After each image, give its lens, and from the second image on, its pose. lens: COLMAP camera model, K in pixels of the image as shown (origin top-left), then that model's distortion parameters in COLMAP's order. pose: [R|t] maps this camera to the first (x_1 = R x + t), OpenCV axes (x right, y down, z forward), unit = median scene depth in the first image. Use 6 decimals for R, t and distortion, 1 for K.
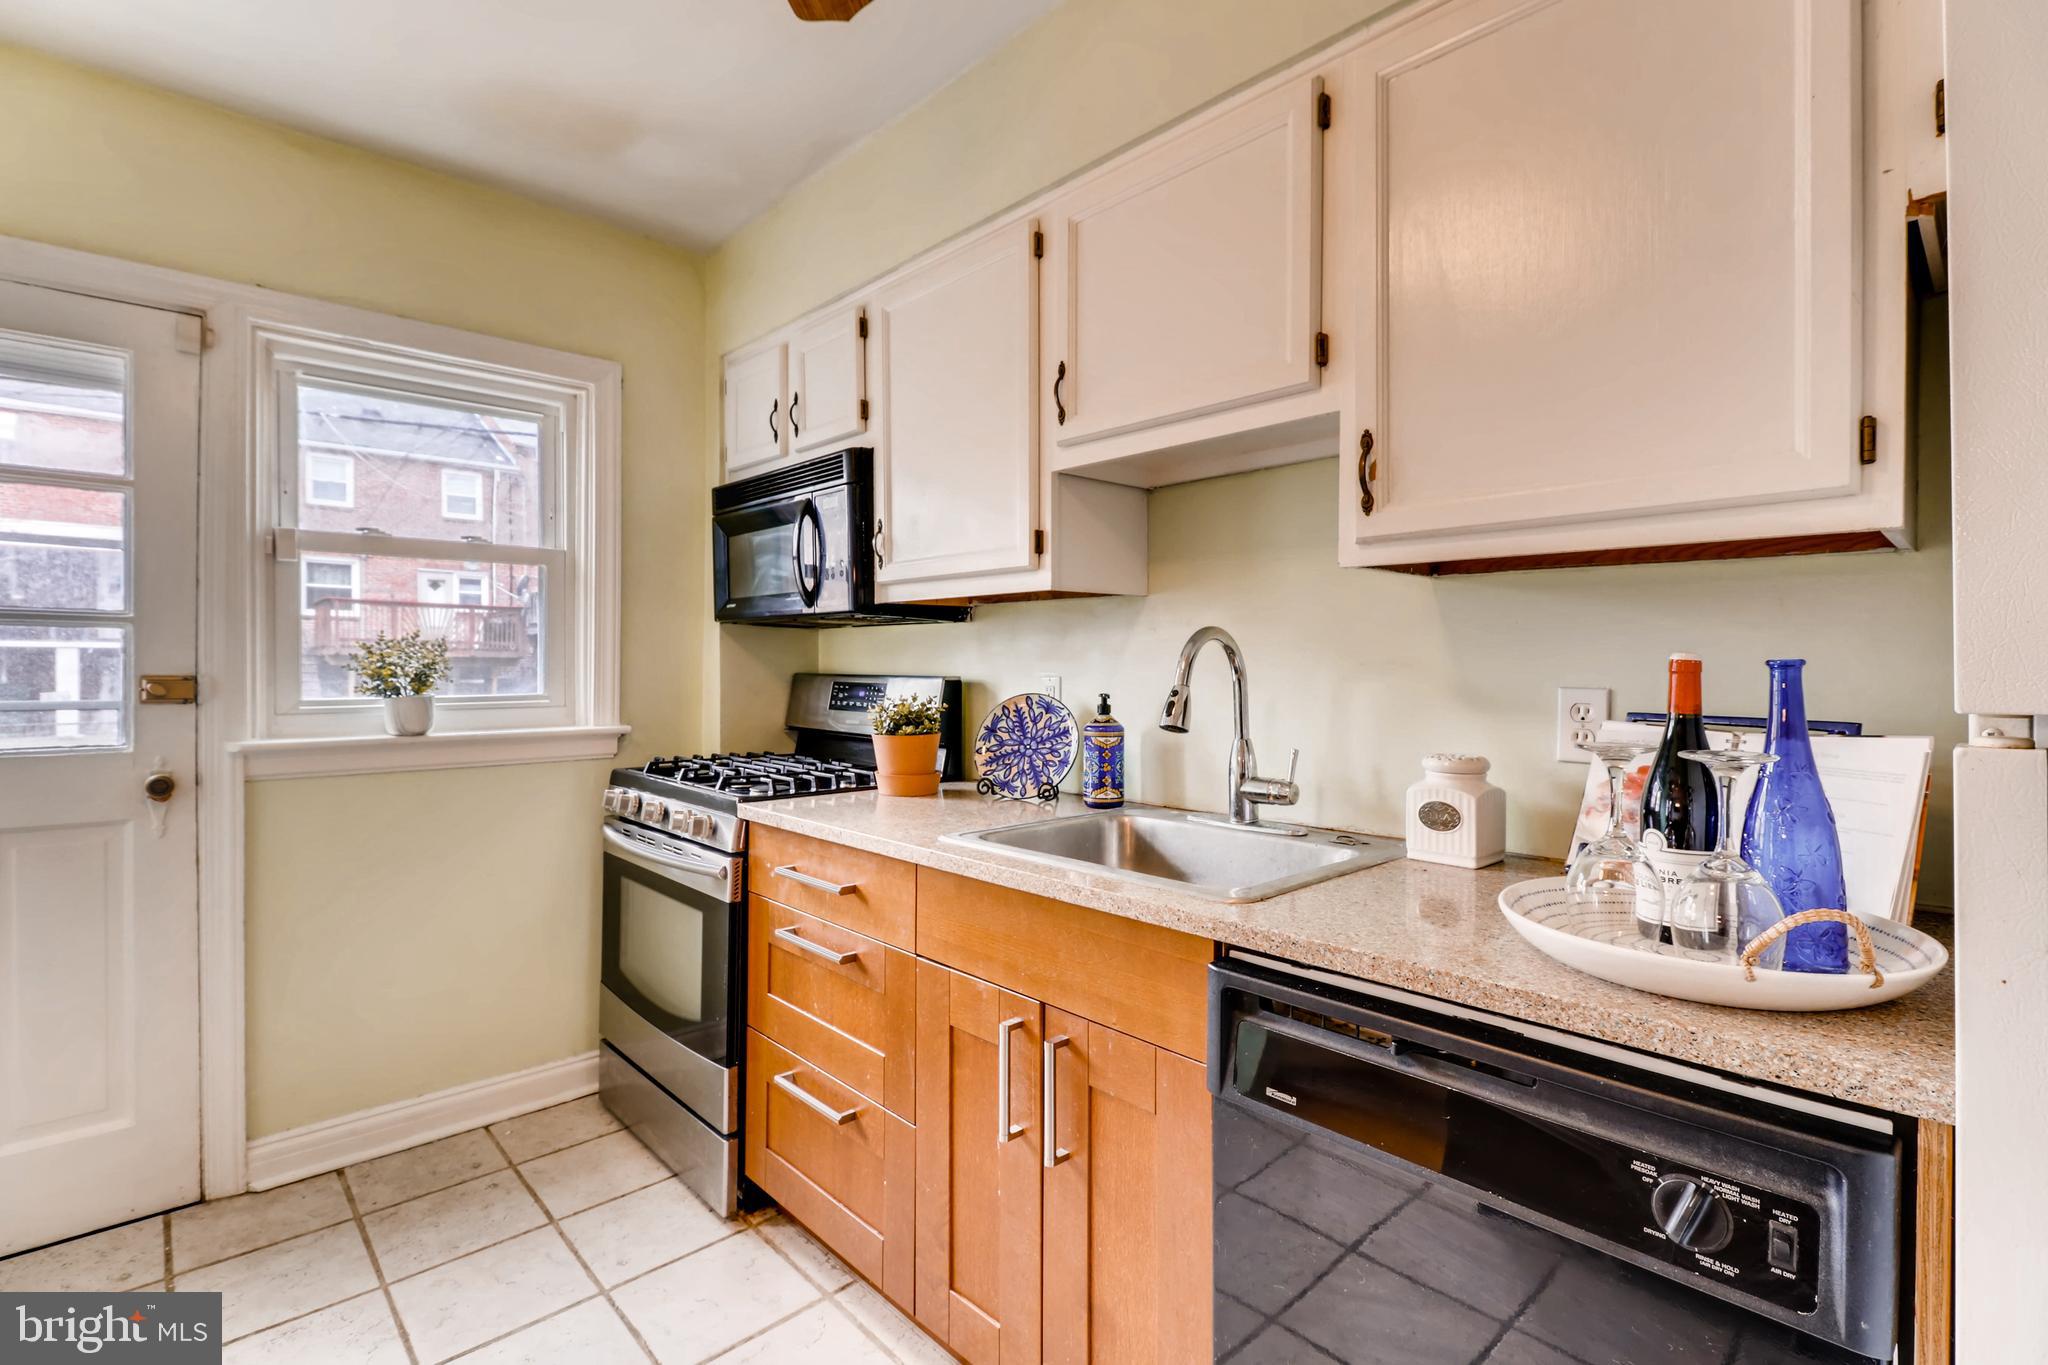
lens RADIAL K [[932.1, 0, 1031.2], [0, 932.1, 670.5], [0, 0, 1]] dist [0.015724, -0.012394]
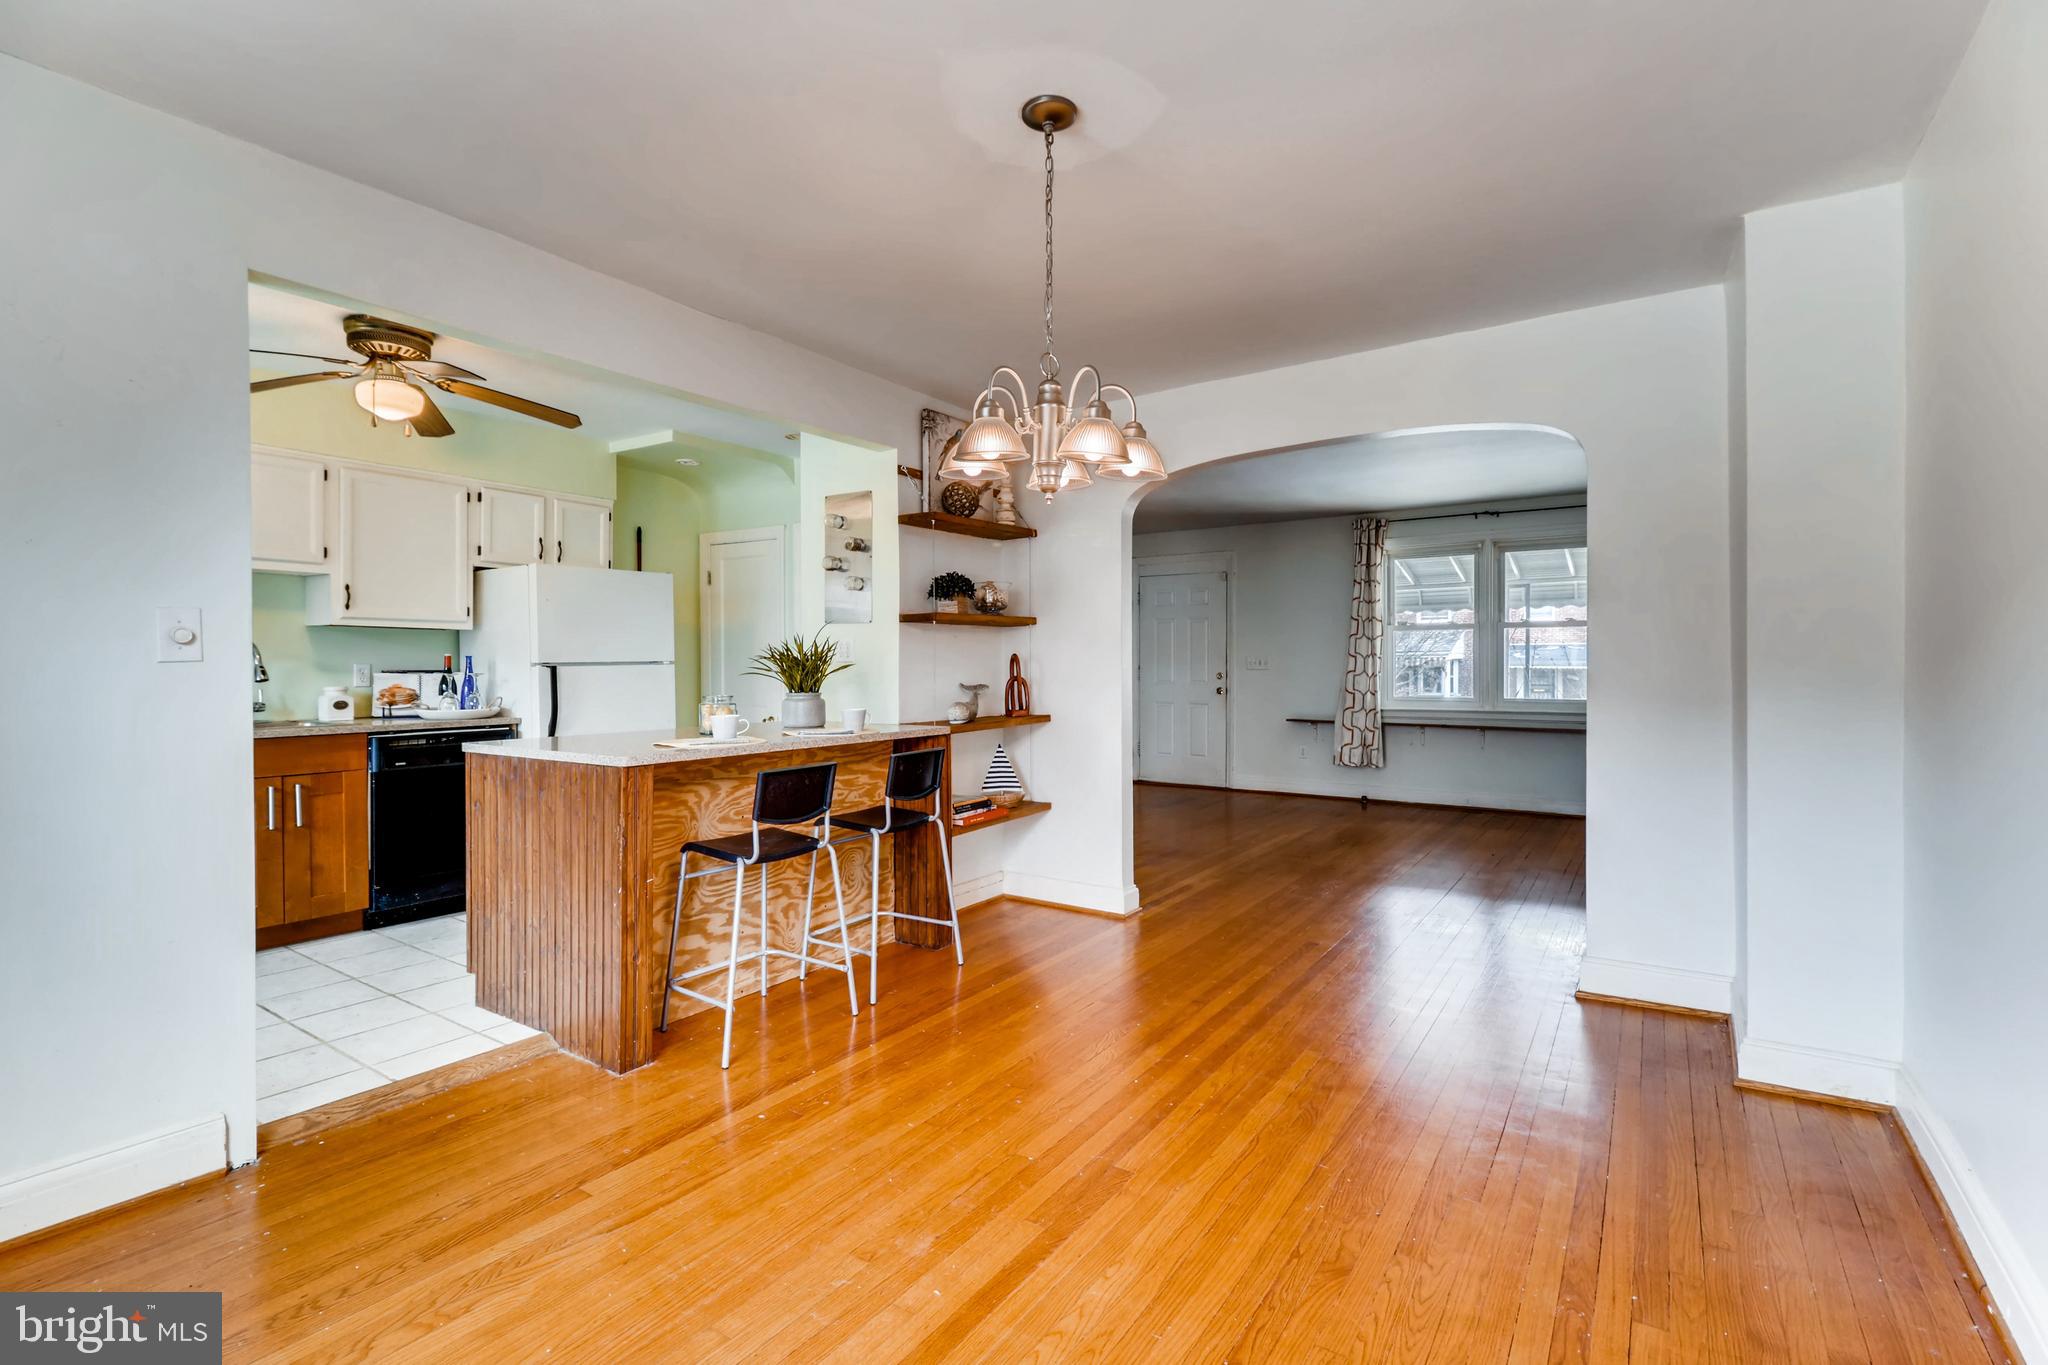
lens RADIAL K [[932.1, 0, 1030.9], [0, 932.1, 671.0], [0, 0, 1]] dist [0.015724, -0.012394]
pose [[-0.212002, -0.013070, 0.977182, -2.091785], [0.003603, 0.999893, 0.014155, 0.004643], [-0.977263, 0.006522, -0.211932, -0.394393]]
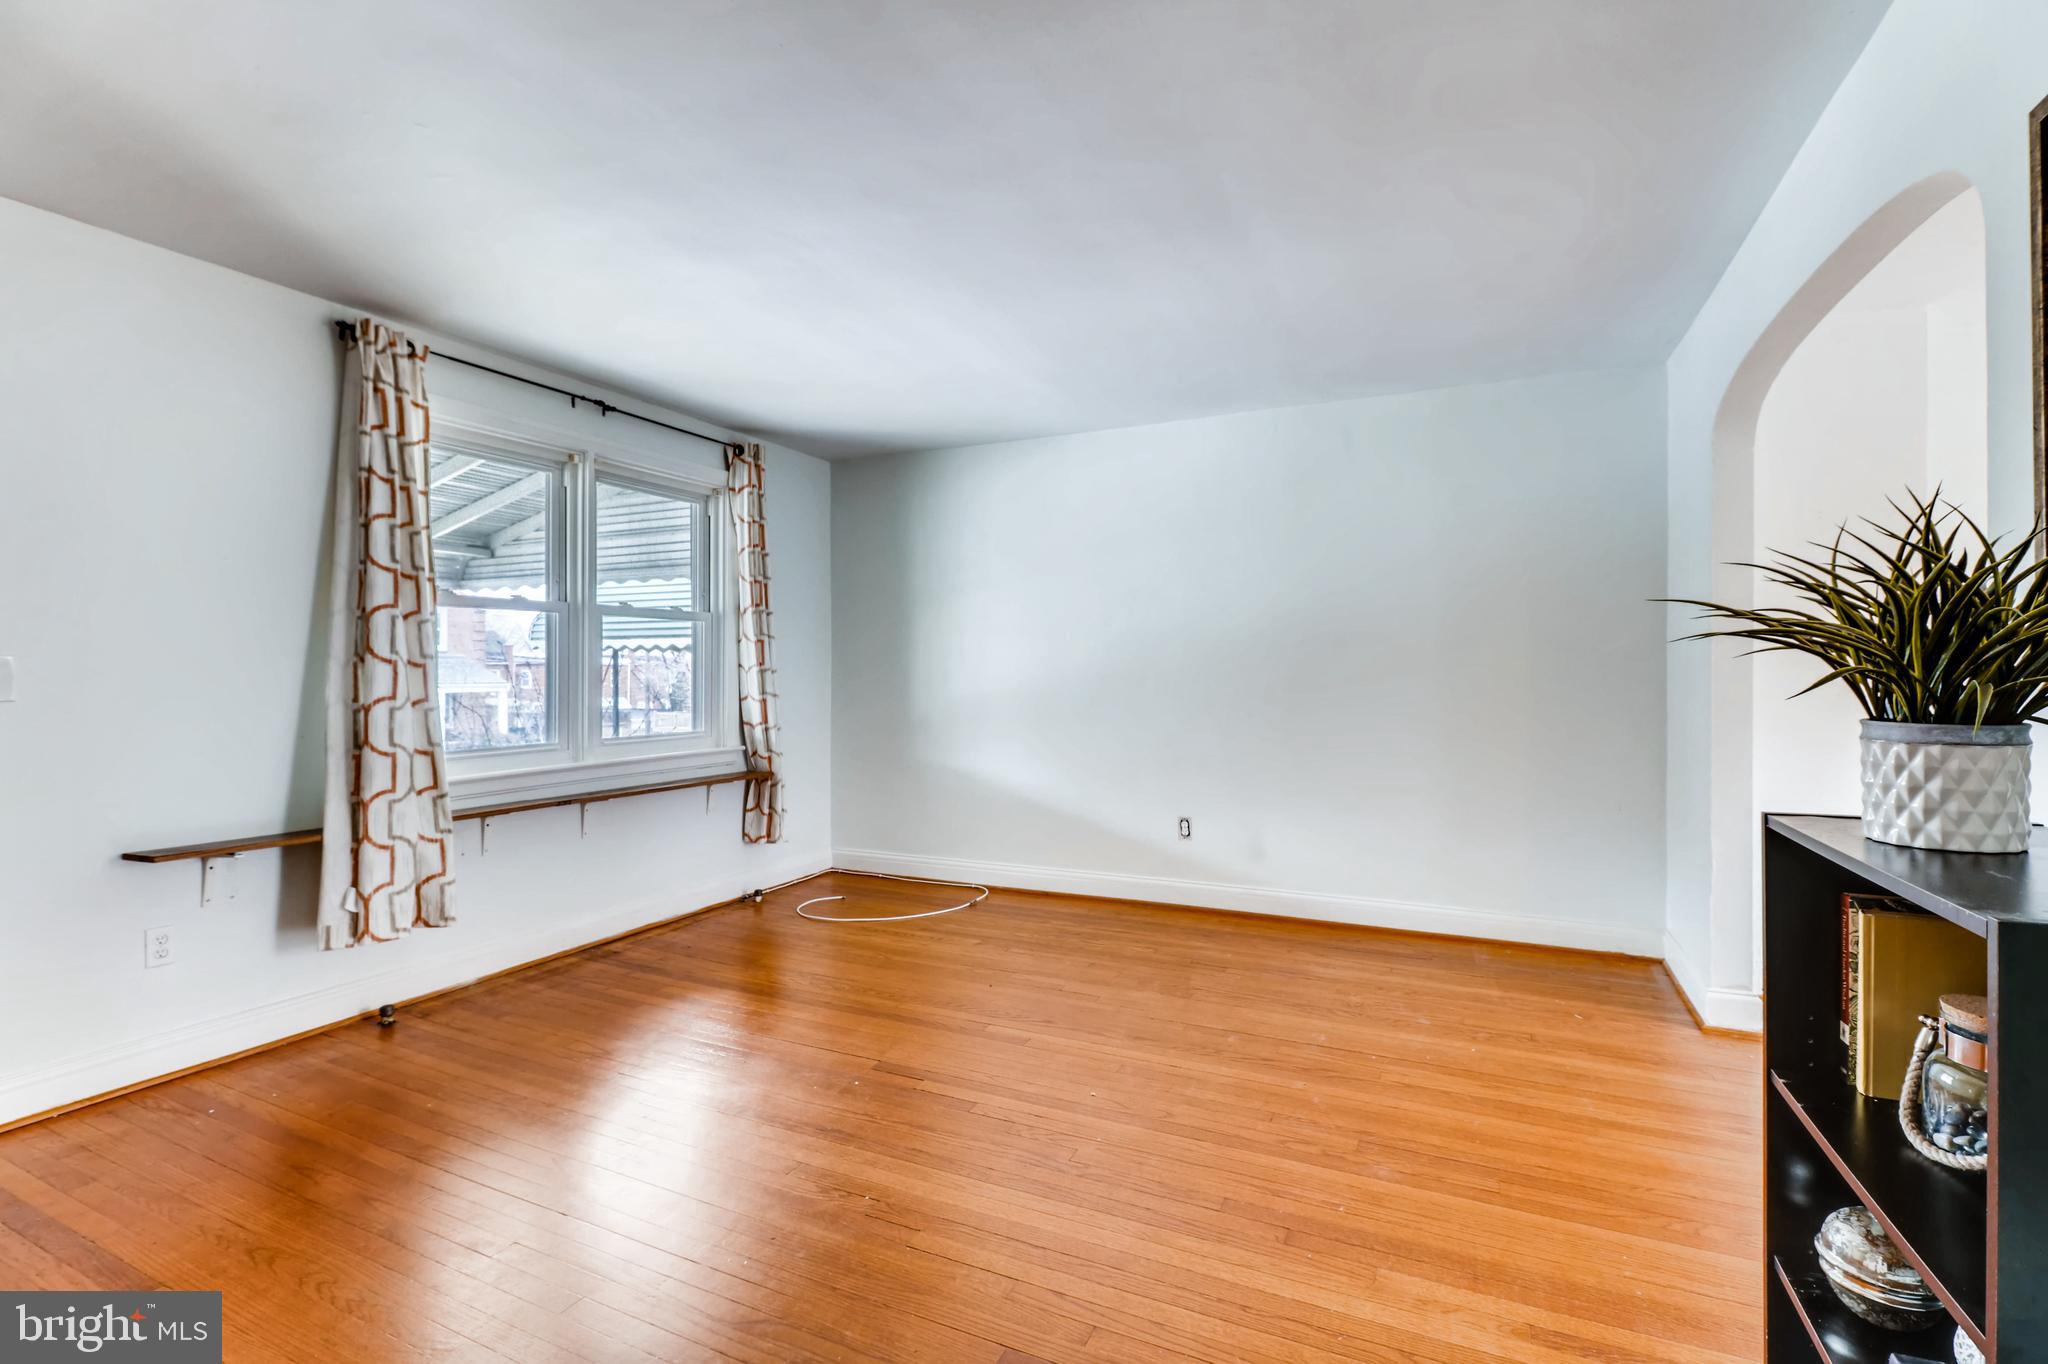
lens RADIAL K [[932.1, 0, 1033.4], [0, 932.1, 671.1], [0, 0, 1]] dist [0.015724, -0.012394]
pose [[-0.931078, -0.003583, -0.364804, 0.895229], [-0.004989, 0.999983, 0.002912, 0.008609], [0.364787, 0.004531, -0.931080, -0.696882]]
